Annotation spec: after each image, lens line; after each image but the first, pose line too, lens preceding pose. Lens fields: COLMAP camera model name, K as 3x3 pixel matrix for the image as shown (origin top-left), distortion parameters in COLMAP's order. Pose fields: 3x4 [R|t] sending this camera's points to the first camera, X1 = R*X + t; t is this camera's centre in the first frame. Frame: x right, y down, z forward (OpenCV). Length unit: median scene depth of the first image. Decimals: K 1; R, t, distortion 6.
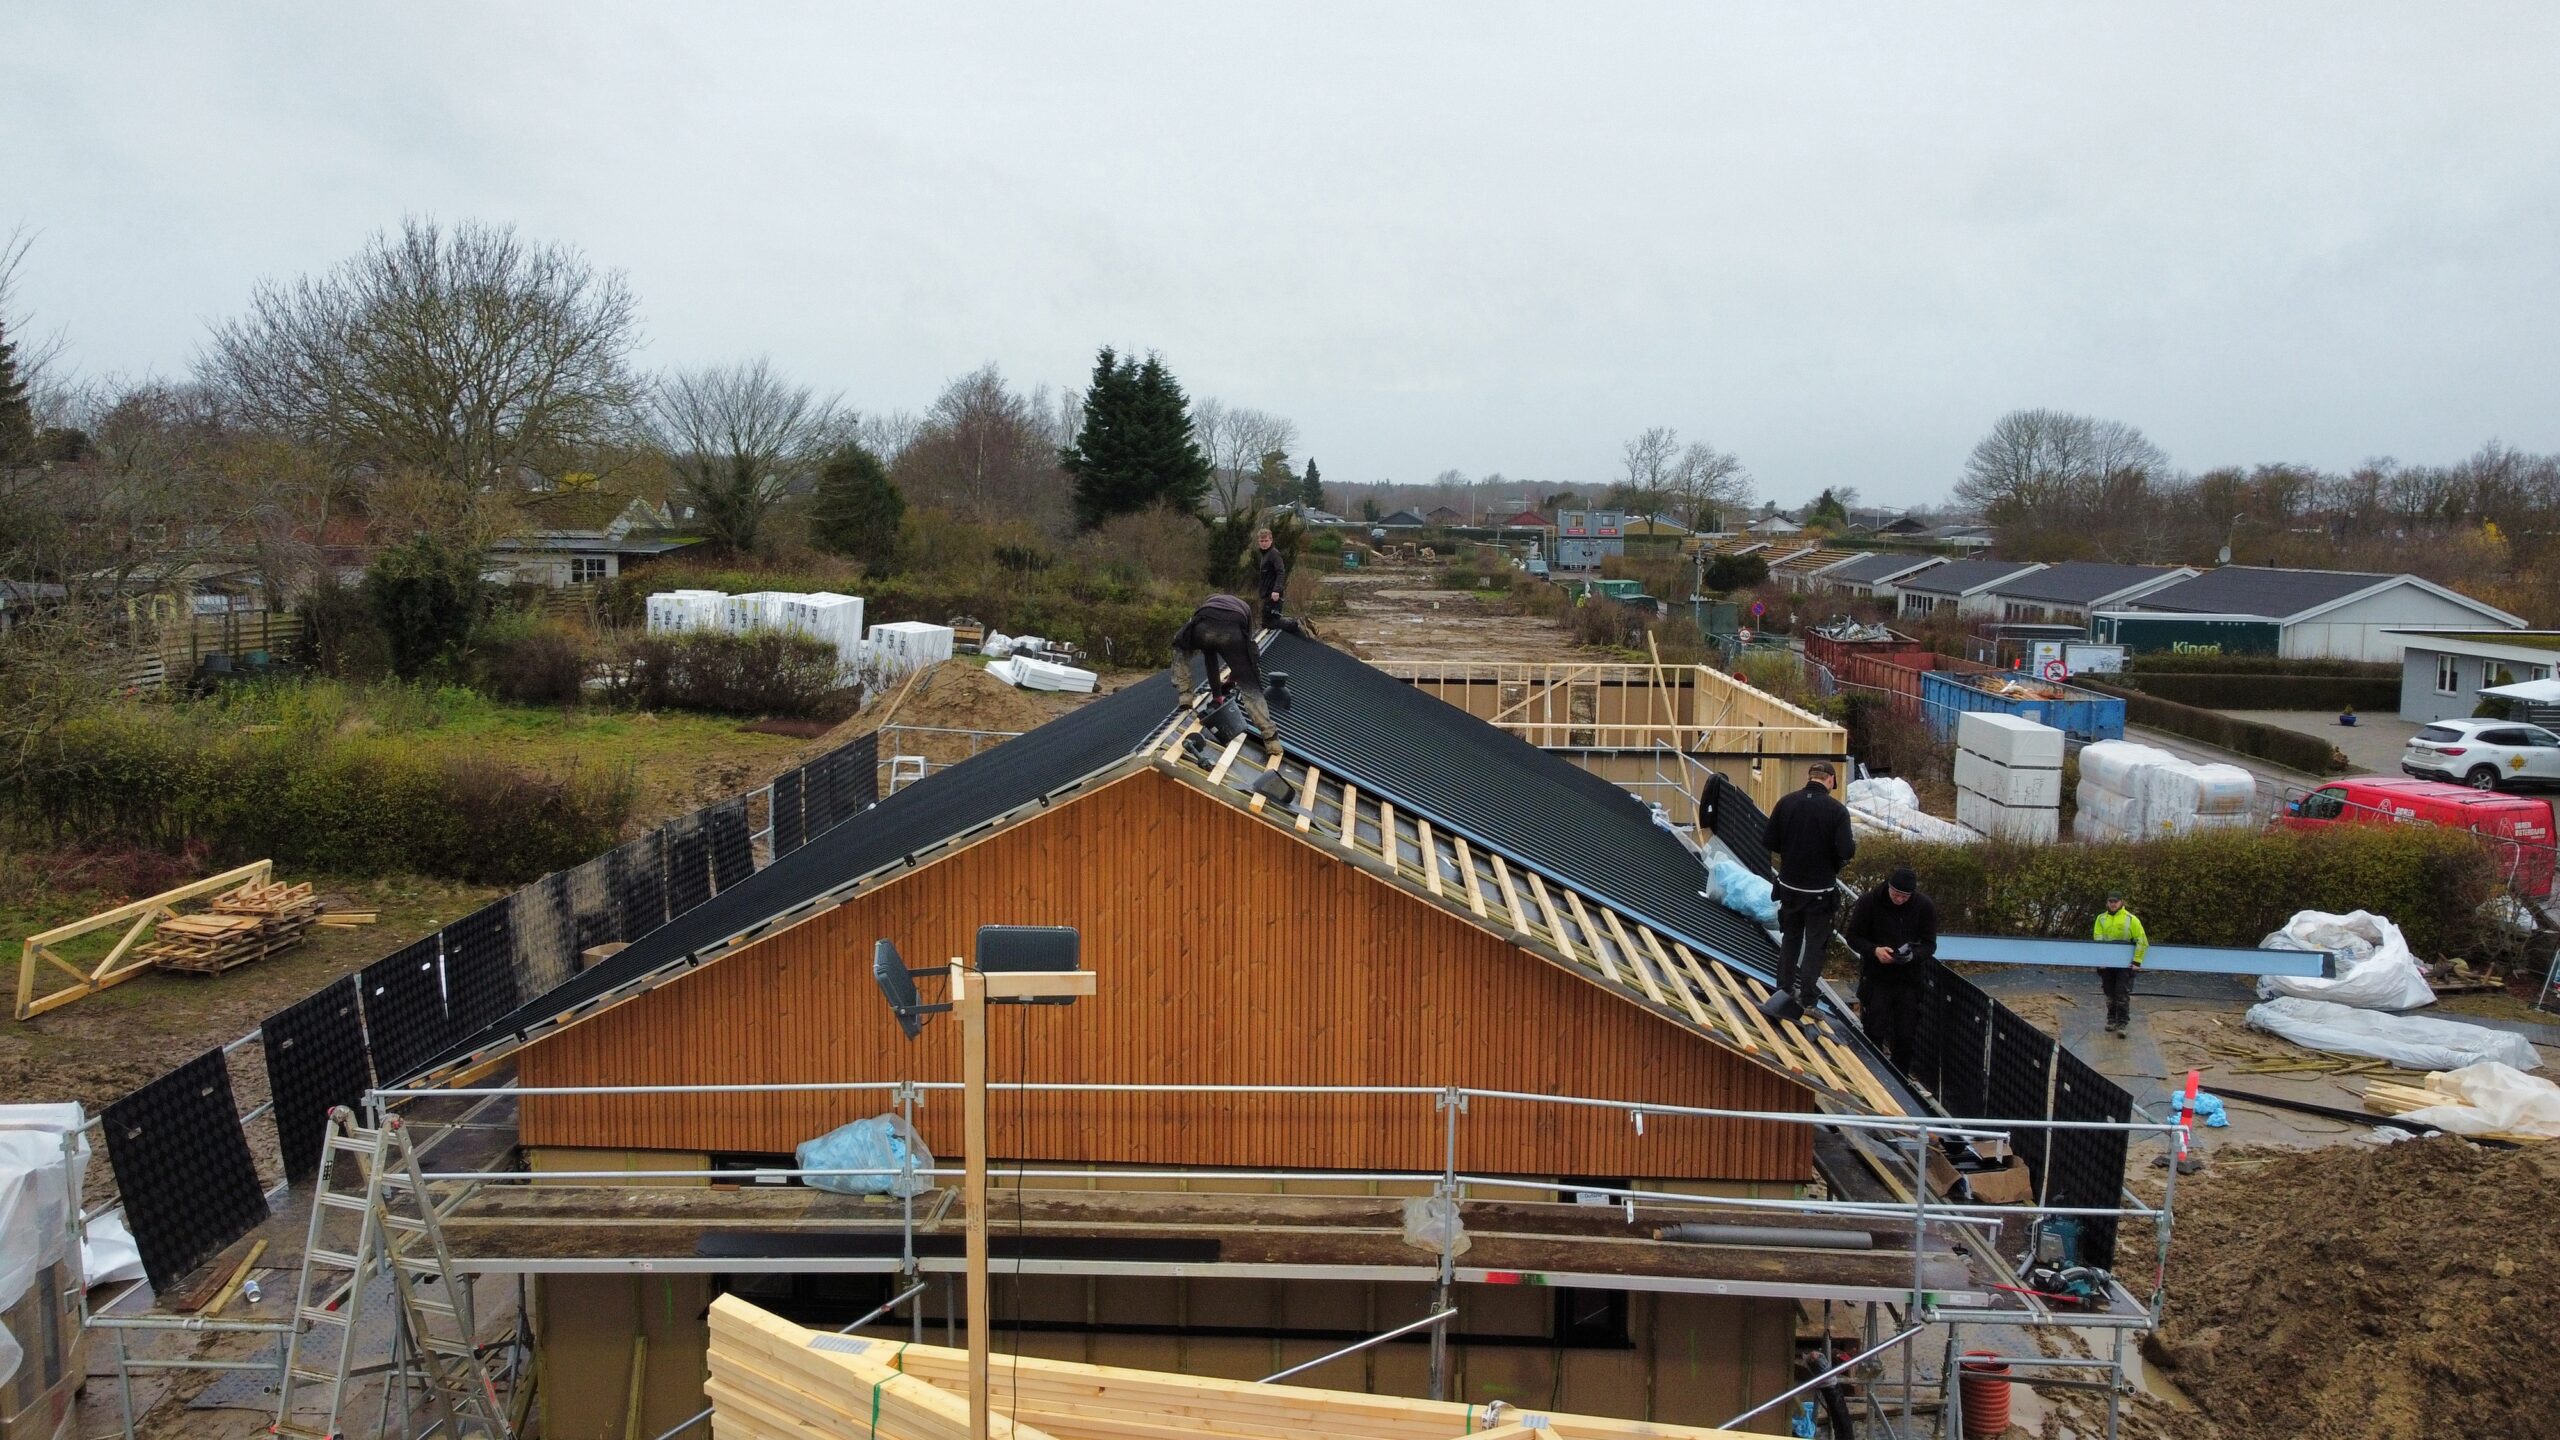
lens RADIAL K [[1933.9, 0, 1291.0], [0, 1933.9, 723.3], [0, 0, 1]] dist [-0.005058, 0.001521]
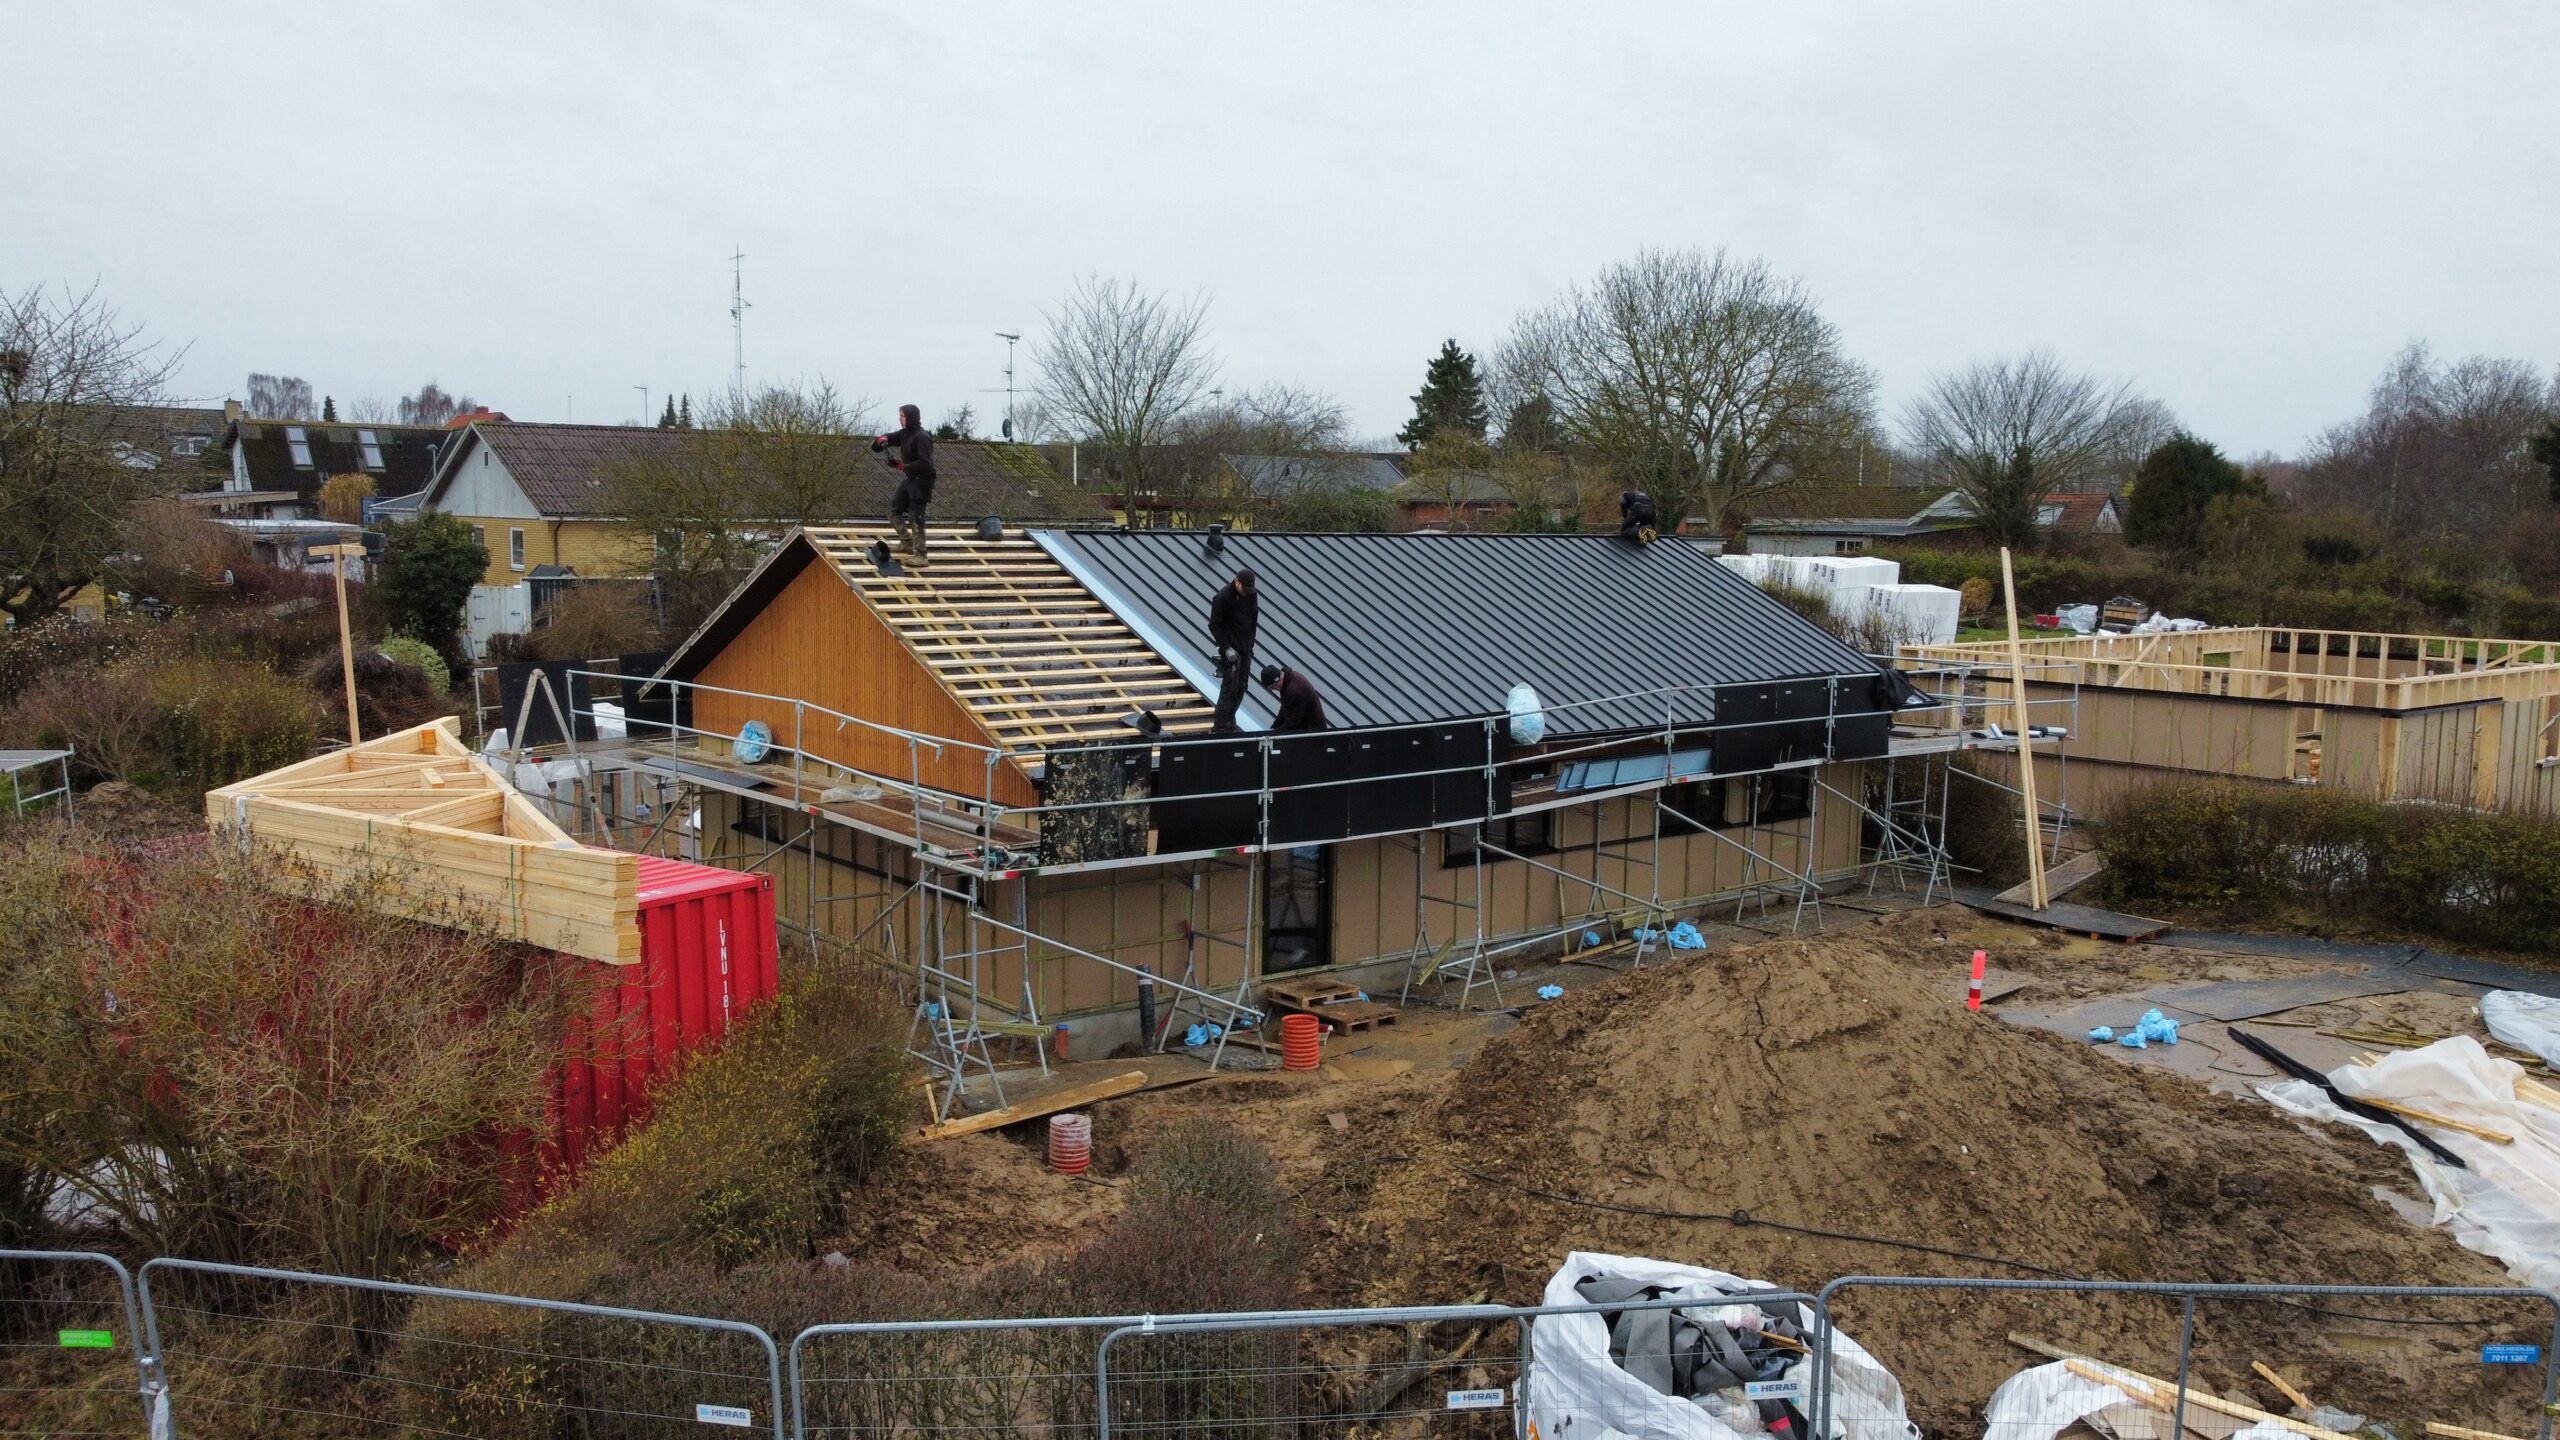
lens RADIAL K [[1933.9, 0, 1280.4], [0, 1933.9, 721.2], [0, 0, 1]] dist [-0.005058, 0.001521]
pose [[0.664180, 0.077036, -0.743592, 0.284592], [-0.085580, 0.995972, 0.026742, 0.019126], [0.742658, 0.045875, 0.668098, 0.016183]]
